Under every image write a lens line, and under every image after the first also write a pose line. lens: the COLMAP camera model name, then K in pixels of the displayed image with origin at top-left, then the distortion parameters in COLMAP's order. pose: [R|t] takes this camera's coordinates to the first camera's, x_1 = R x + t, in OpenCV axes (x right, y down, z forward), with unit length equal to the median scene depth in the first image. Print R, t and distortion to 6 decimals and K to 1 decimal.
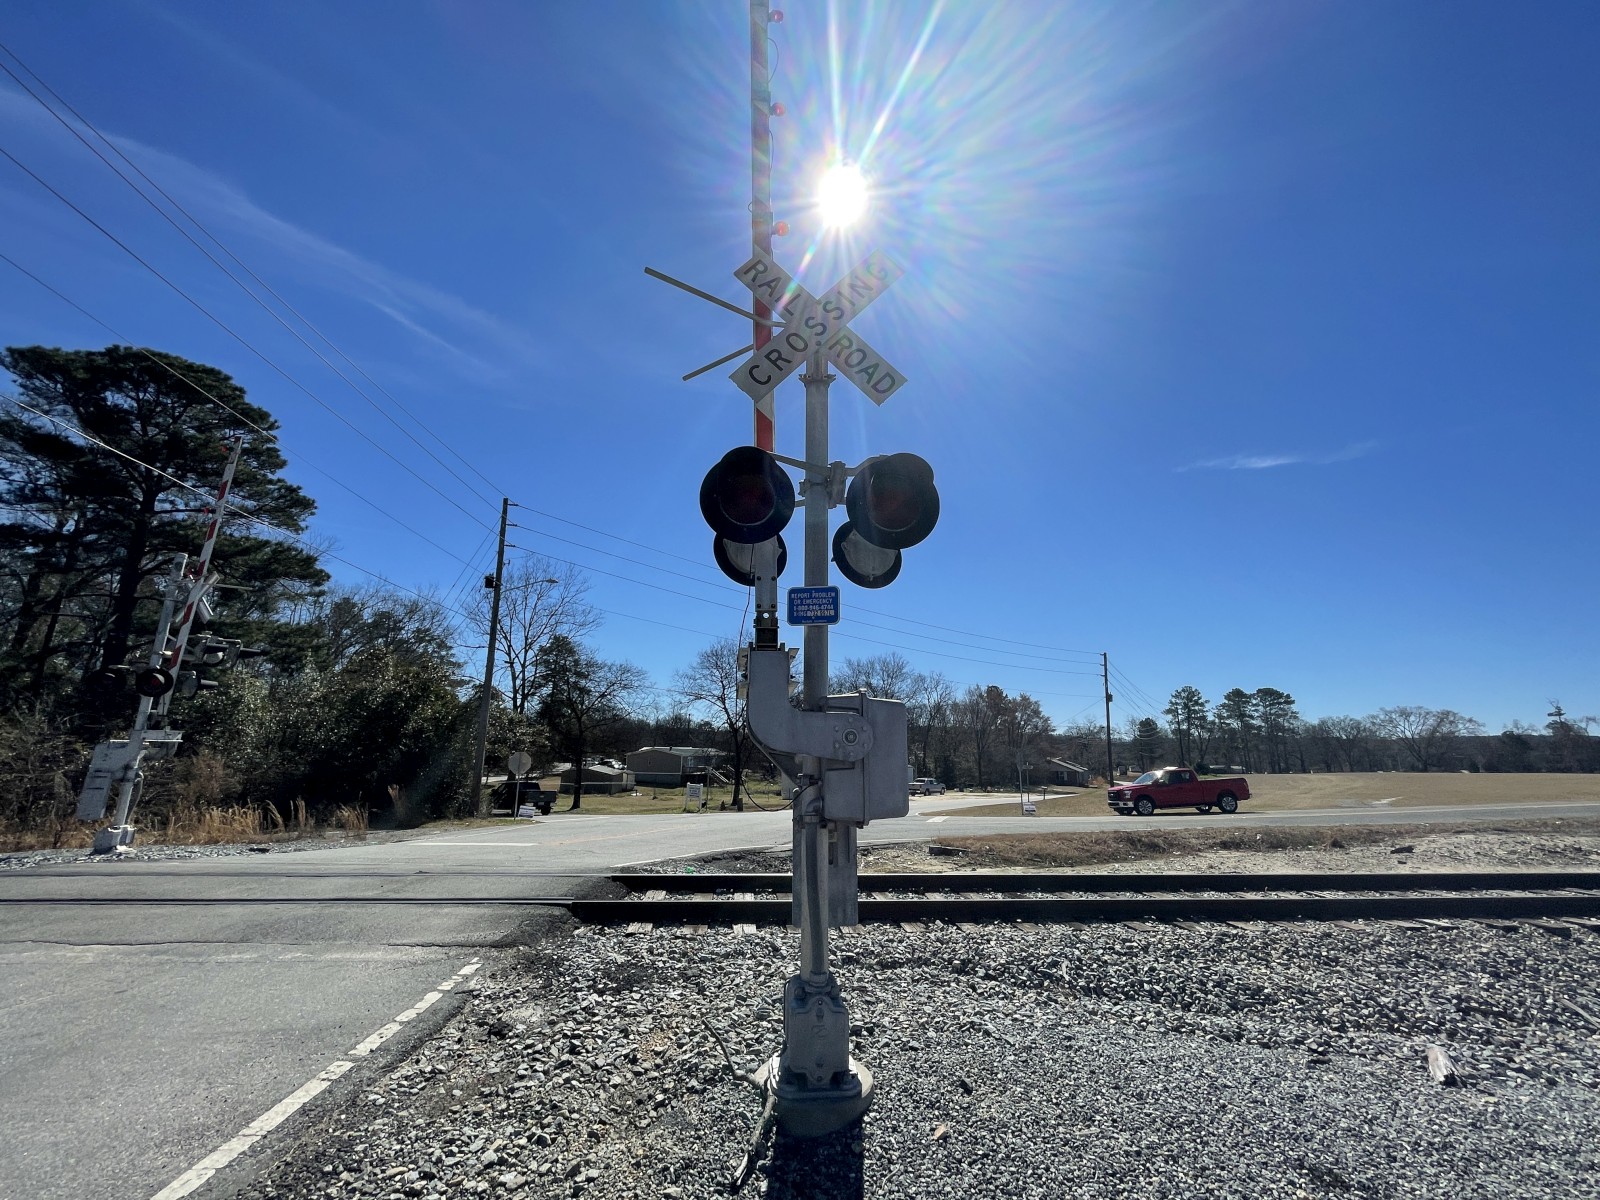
lens RADIAL K [[647.8, 0, 804.0], [0, 647.8, 596.9], [0, 0, 1]] dist [-0.000105, -0.000178]
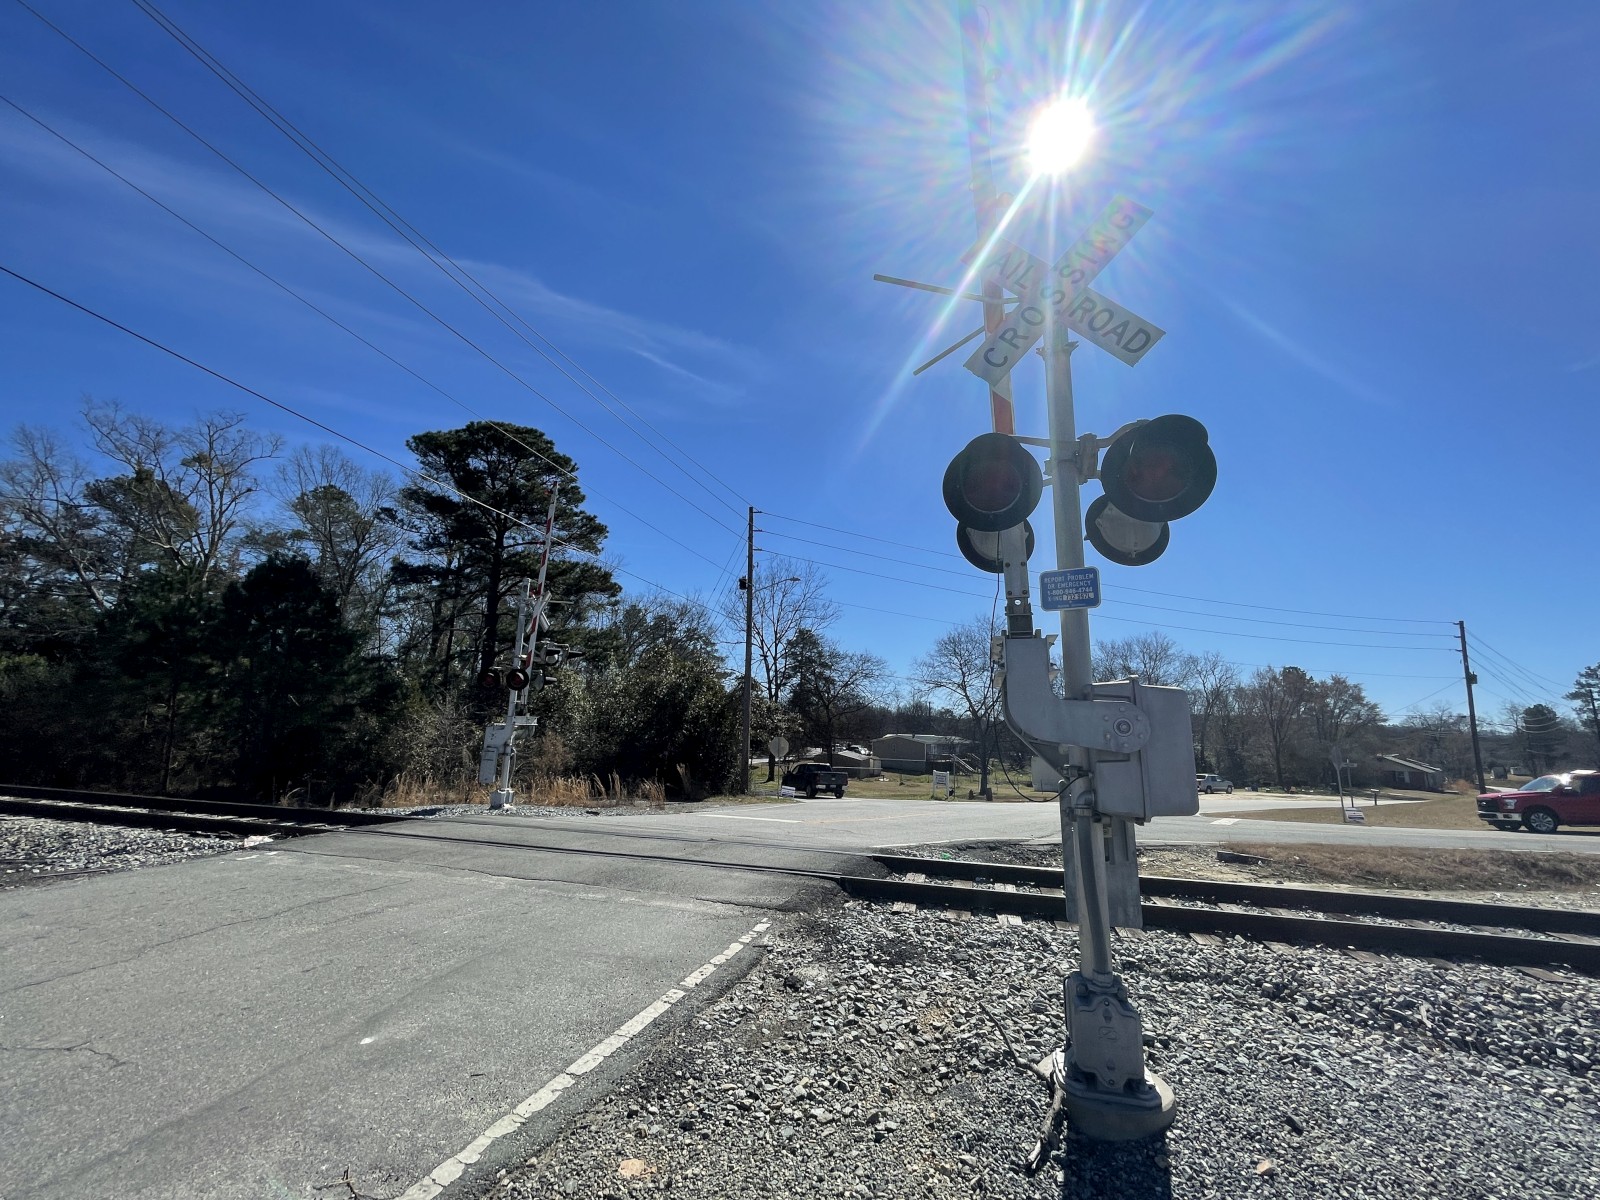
lens RADIAL K [[647.8, 0, 804.0], [0, 647.8, 596.9], [0, 0, 1]] dist [-0.000105, -0.000178]
pose [[0.935560, -0.060095, -0.348016, -0.012683], [0.066486, 0.997767, 0.006439, -0.004697], [0.346852, -0.029162, 0.937466, -0.018216]]
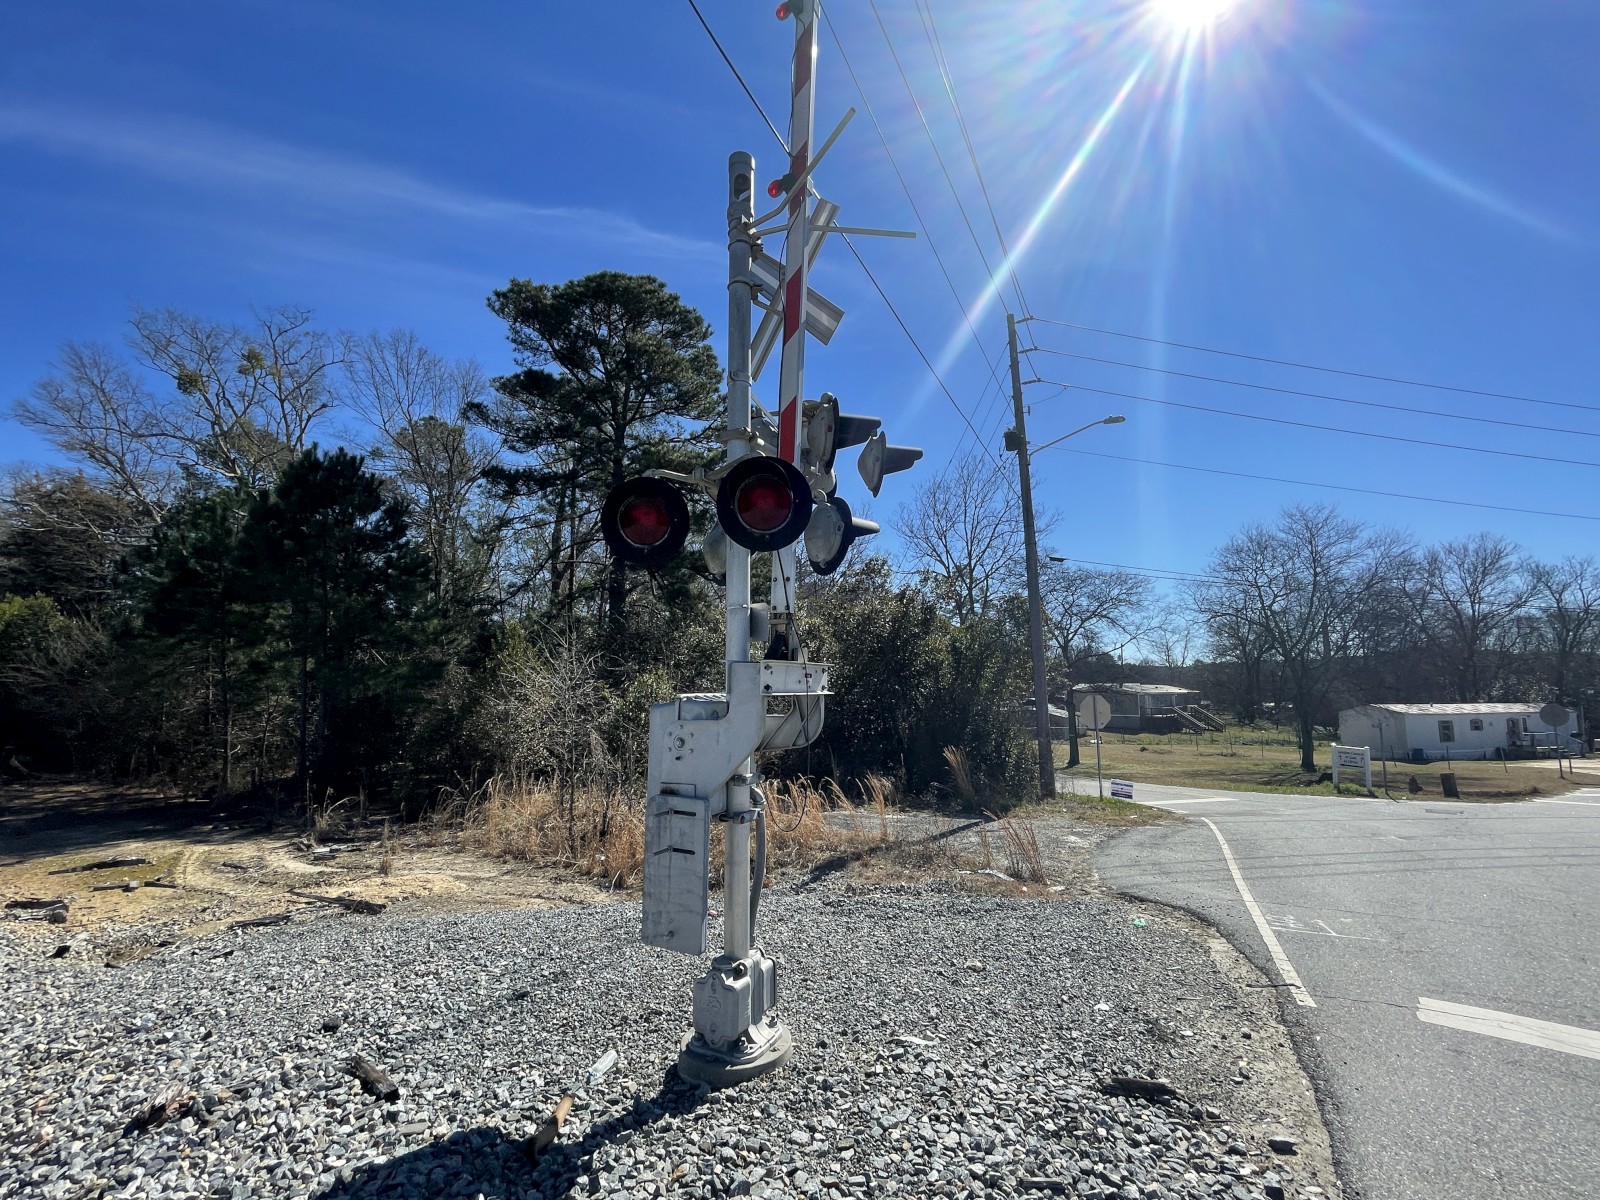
lens RADIAL K [[667.7, 0, 800.0], [0, 667.7, 600.0], [0, 0, 1]] dist [0.000545, -0.000012]
pose [[0.854797, -0.073867, -0.513679, -1.503173], [0.126848, 0.989534, 0.068789, 0.283013], [0.503222, -0.123959, 0.855221, 1.333155]]
